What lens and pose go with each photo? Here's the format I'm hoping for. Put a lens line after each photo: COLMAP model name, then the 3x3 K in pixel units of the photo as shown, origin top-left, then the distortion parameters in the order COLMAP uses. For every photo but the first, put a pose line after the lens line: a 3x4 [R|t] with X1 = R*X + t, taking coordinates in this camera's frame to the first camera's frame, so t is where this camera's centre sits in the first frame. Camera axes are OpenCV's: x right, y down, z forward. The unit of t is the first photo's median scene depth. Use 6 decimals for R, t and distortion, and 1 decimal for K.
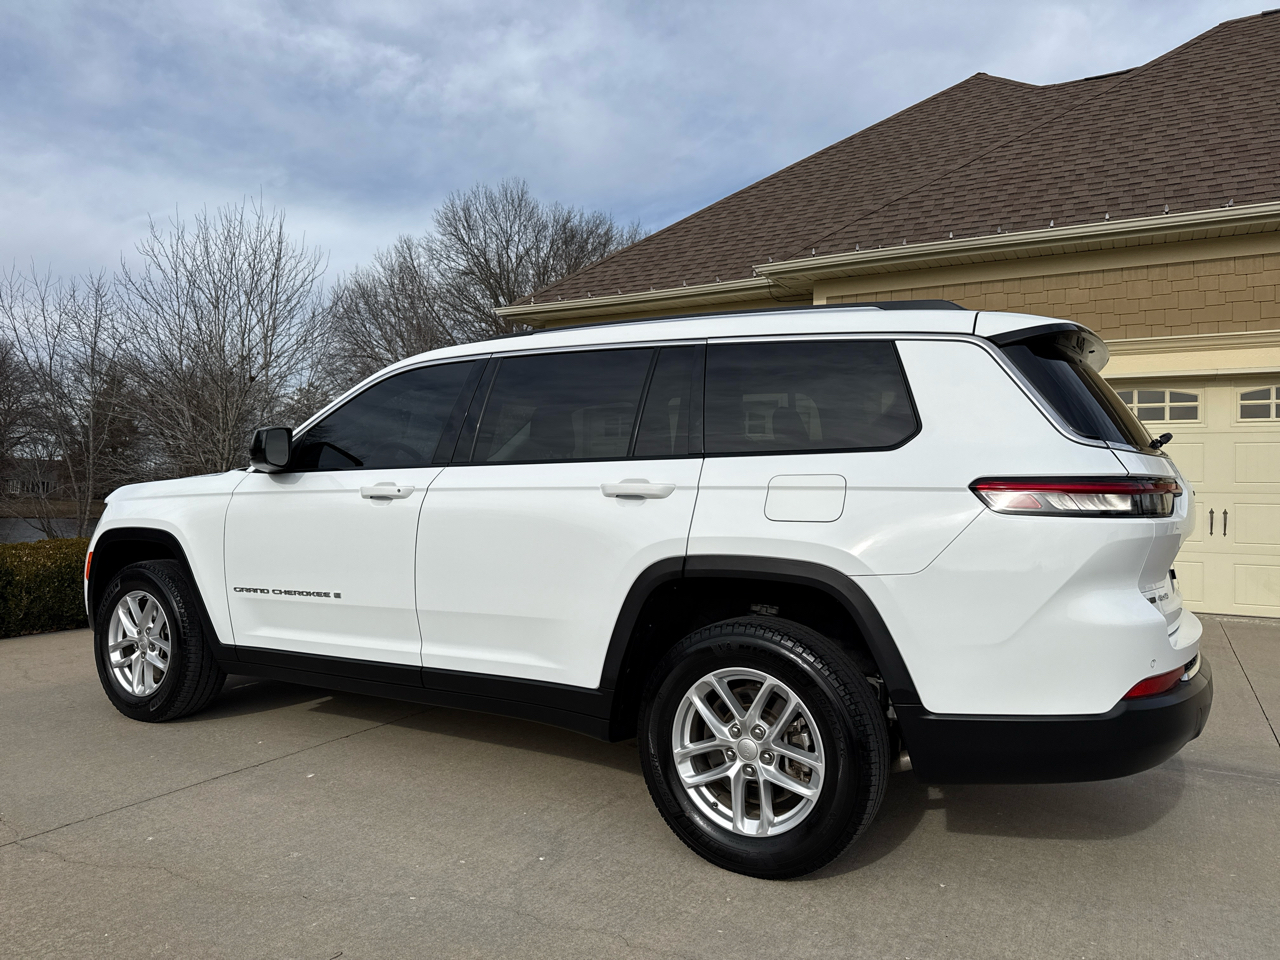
lens RADIAL K [[896.1, 0, 635.2], [0, 896.1, 483.8], [0, 0, 1]] dist [0.025188, -0.031752]
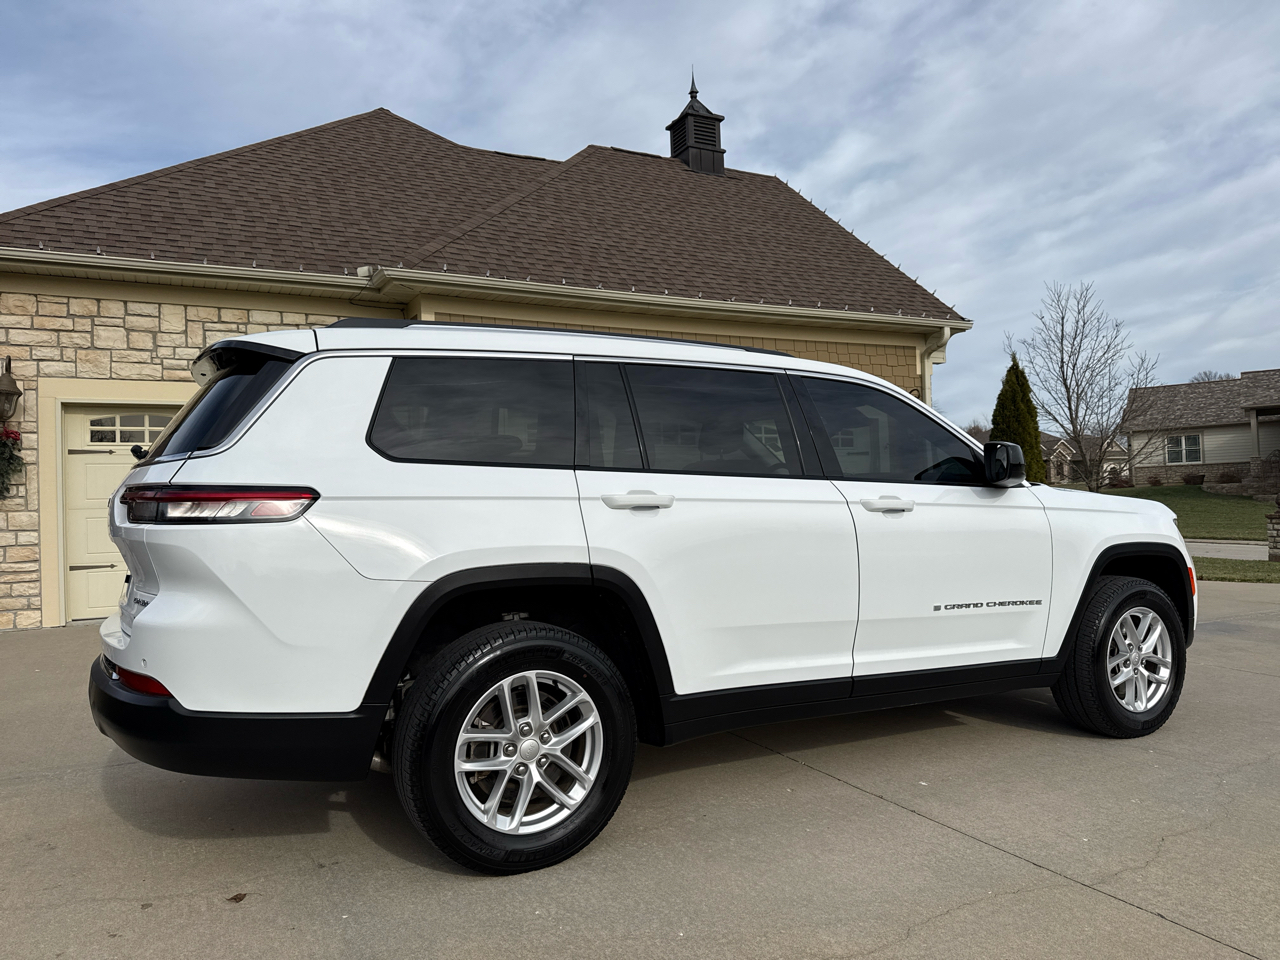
lens RADIAL K [[896.1, 0, 643.5], [0, 896.1, 485.3], [0, 0, 1]] dist [0.025188, -0.031752]
pose [[0.544290, -0.009376, 0.838844, -1.239729], [0.020600, 0.999785, -0.002191, -0.015893], [-0.838644, 0.018473, 0.544367, 0.630829]]
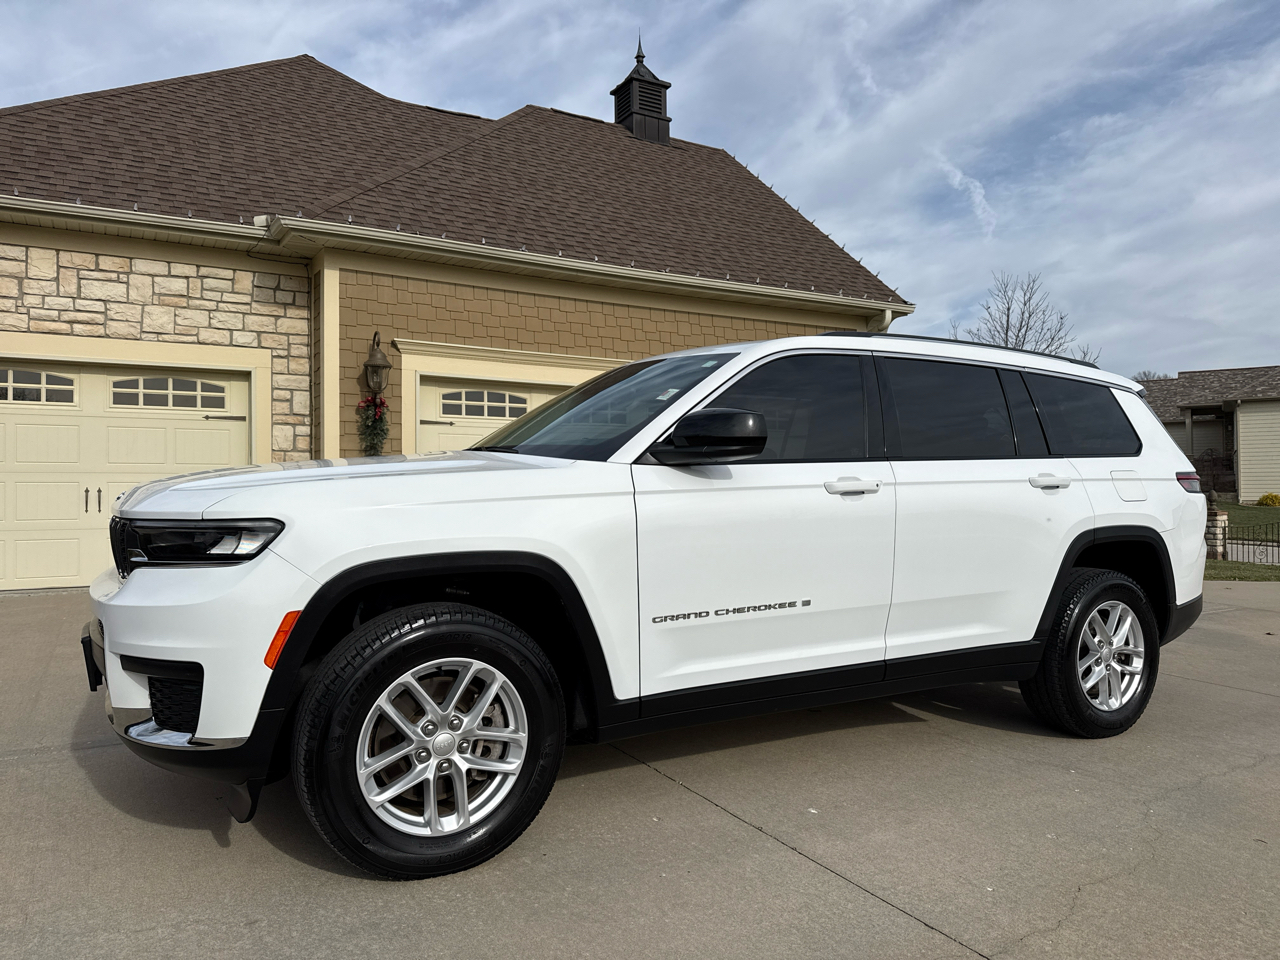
lens RADIAL K [[896.1, 0, 647.0], [0, 896.1, 480.7], [0, 0, 1]] dist [0.025188, -0.031752]
pose [[0.496609, -0.007725, 0.867940, -1.073714], [-0.006847, 0.999894, 0.012817, -0.006818], [-0.867947, -0.012307, 0.496504, 0.634728]]
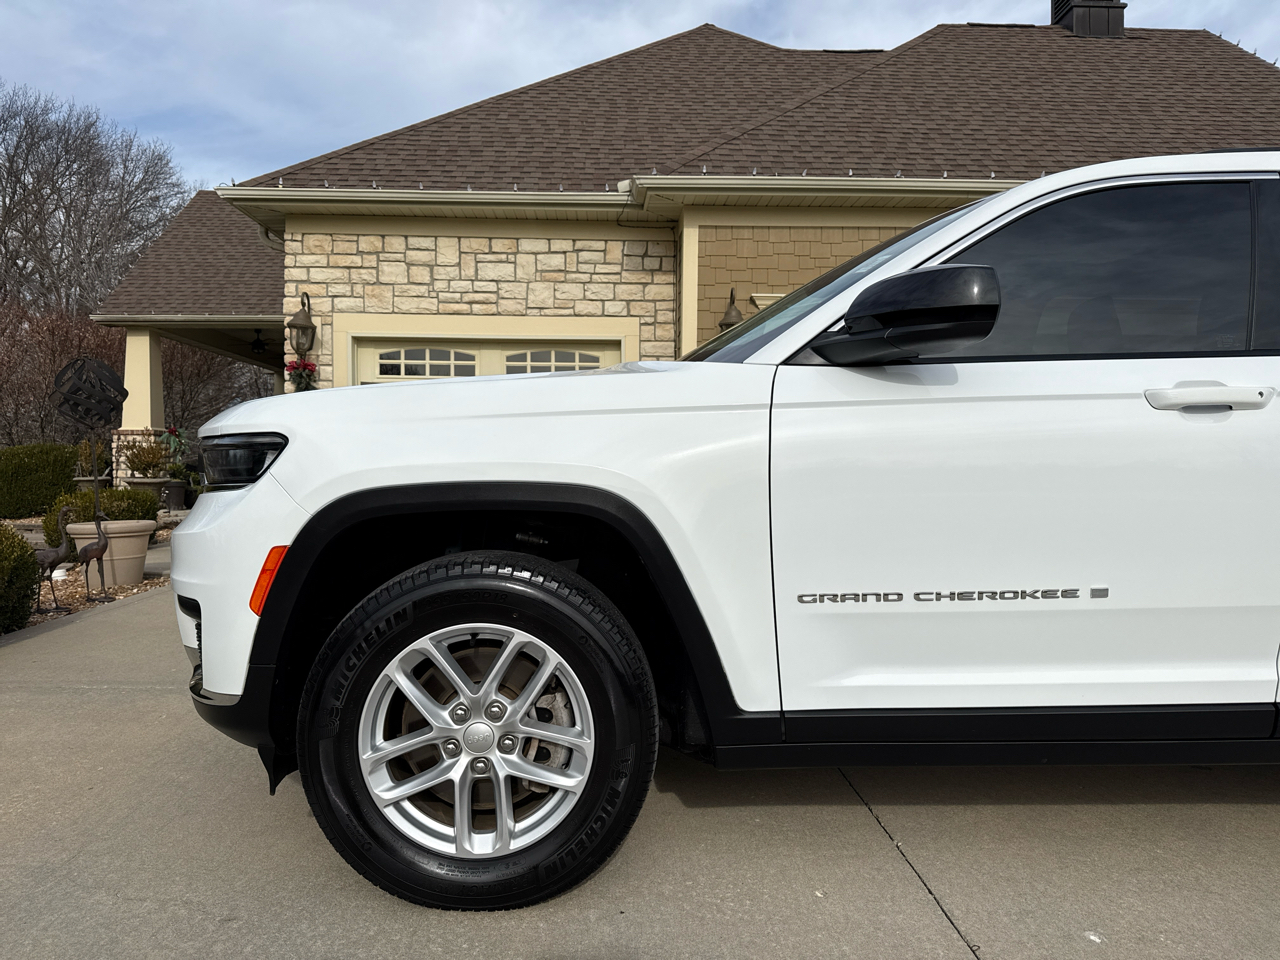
lens RADIAL K [[896.1, 0, 641.5], [0, 896.1, 504.9], [0, 0, 1]] dist [0.025188, -0.031752]
pose [[0.850950, -0.028010, 0.524499, -0.762845], [-0.004088, 0.998194, 0.059939, 0.037661], [-0.525230, -0.053149, 0.849299, 0.631346]]
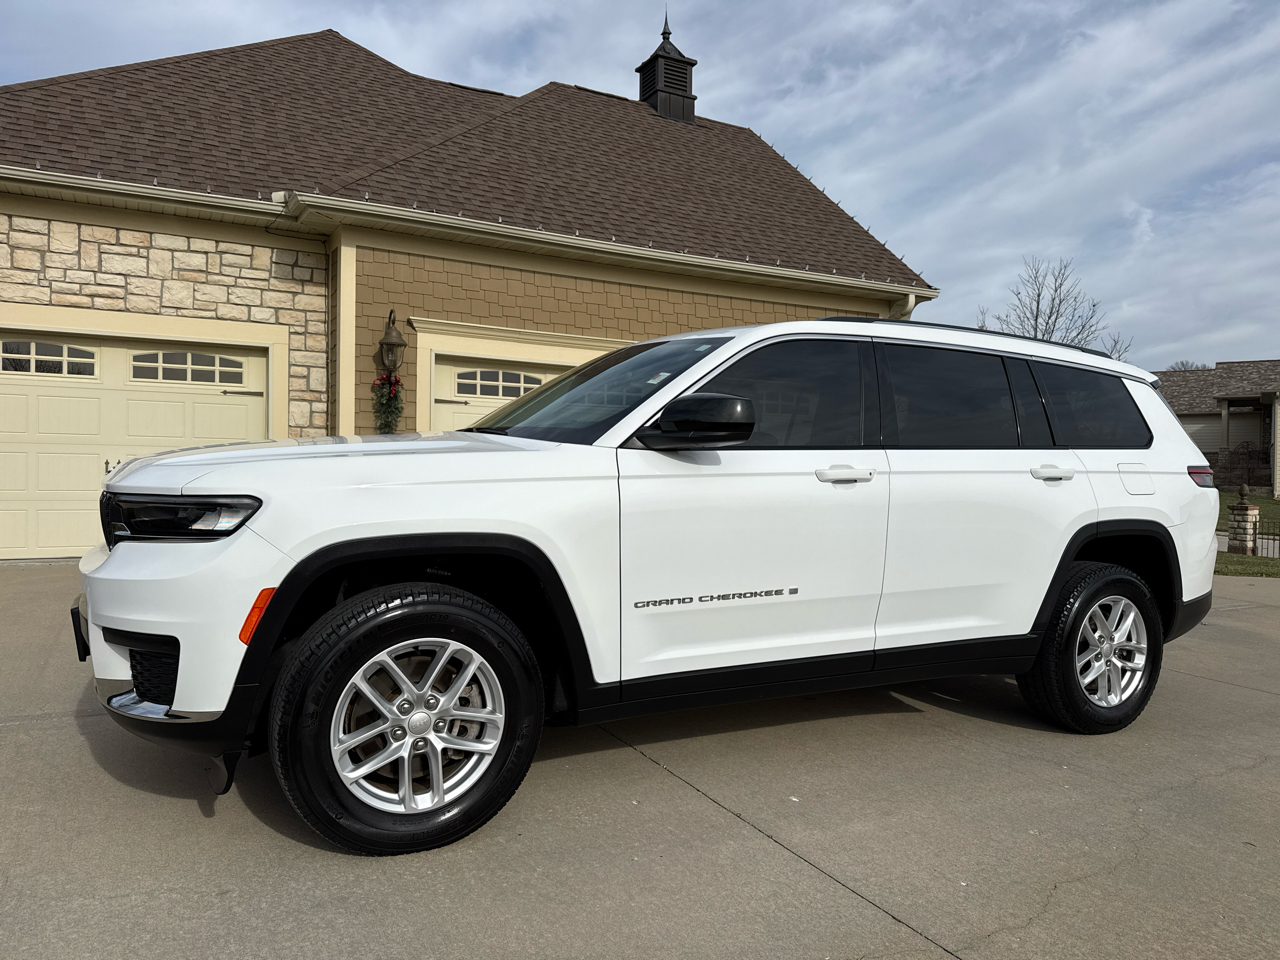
lens RADIAL K [[896.1, 0, 644.0], [0, 896.1, 485.5], [0, 0, 1]] dist [0.025188, -0.031752]
pose [[0.523502, -0.019502, 0.851801, -1.052197], [-0.025756, 0.998919, 0.038700, -0.009067], [-0.851635, -0.042198, 0.522433, 0.609591]]
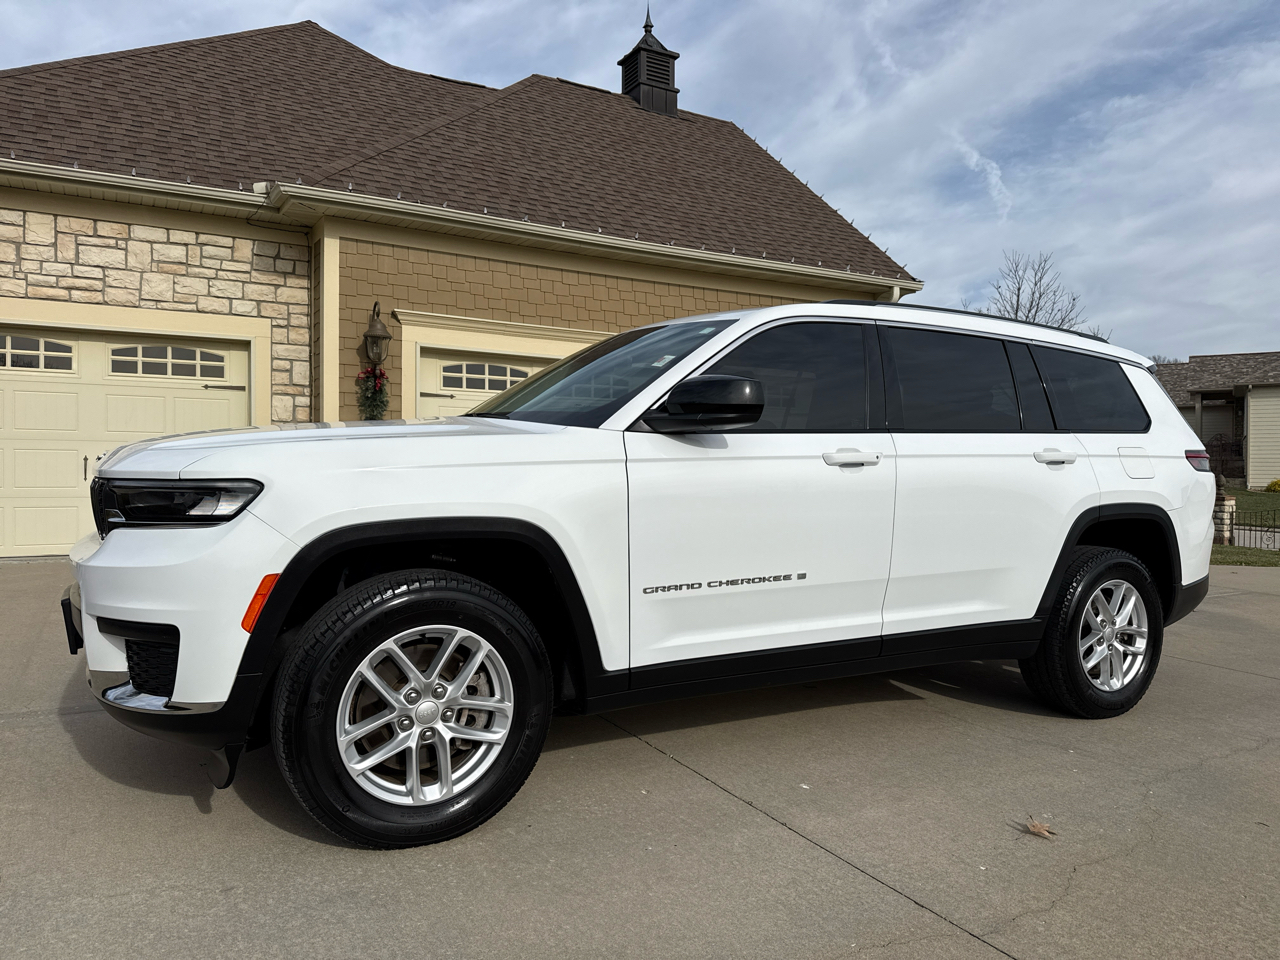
lens RADIAL K [[896.1, 0, 644.2], [0, 896.1, 482.1], [0, 0, 1]] dist [0.025188, -0.031752]
pose [[0.504338, -0.022952, 0.863201, -1.052405], [-0.019290, 0.999098, 0.037836, 0.002759], [-0.863291, -0.035733, 0.503440, 0.635100]]
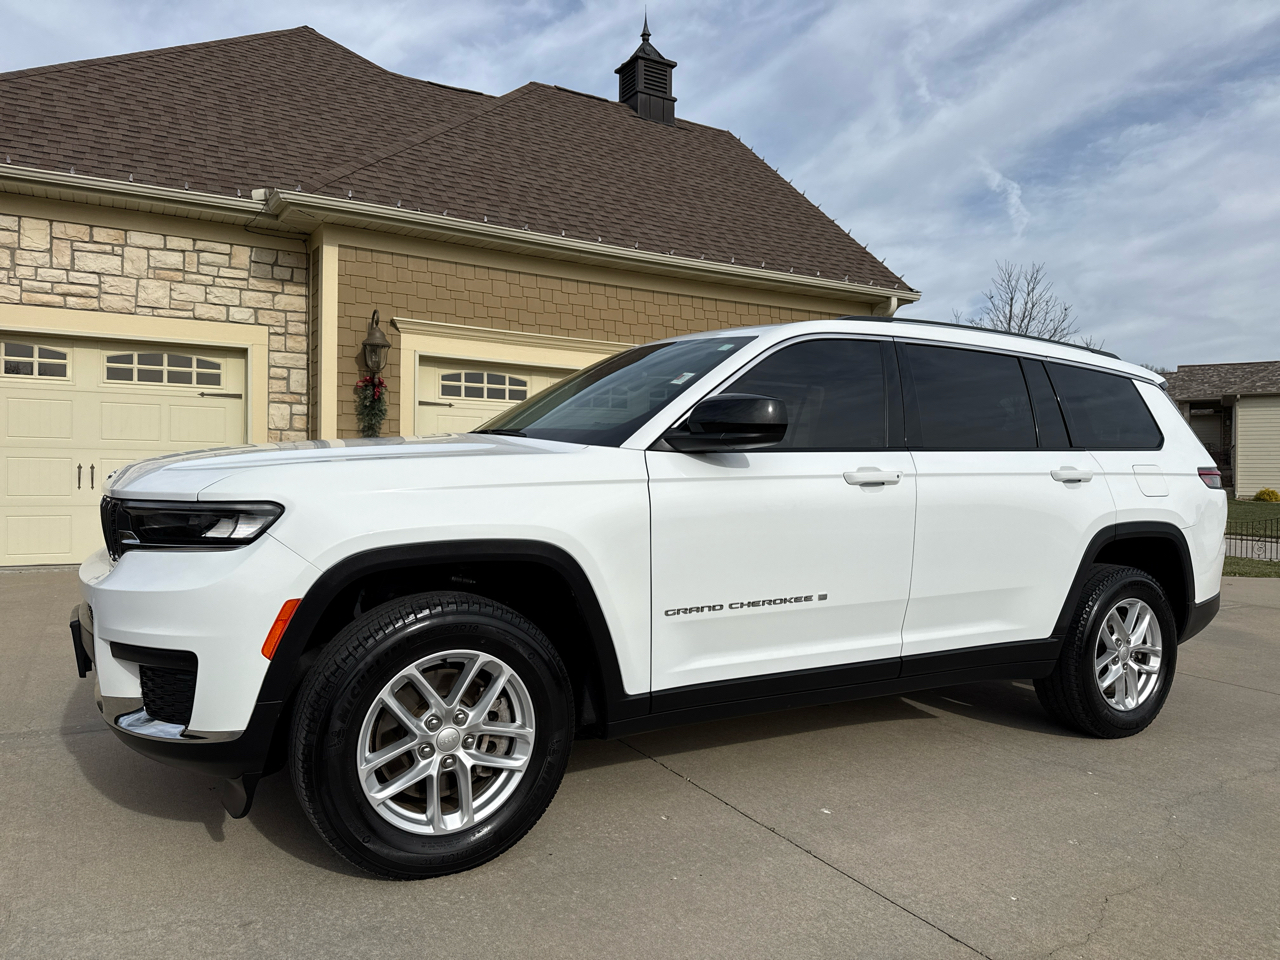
lens RADIAL K [[896.1, 0, 644.2], [0, 896.1, 482.3], [0, 0, 1]] dist [0.025188, -0.031752]
pose [[0.494723, -0.015522, 0.868912, -1.055271], [-0.023633, 0.999230, 0.031306, -0.007690], [-0.868729, -0.036022, 0.493976, 0.663099]]
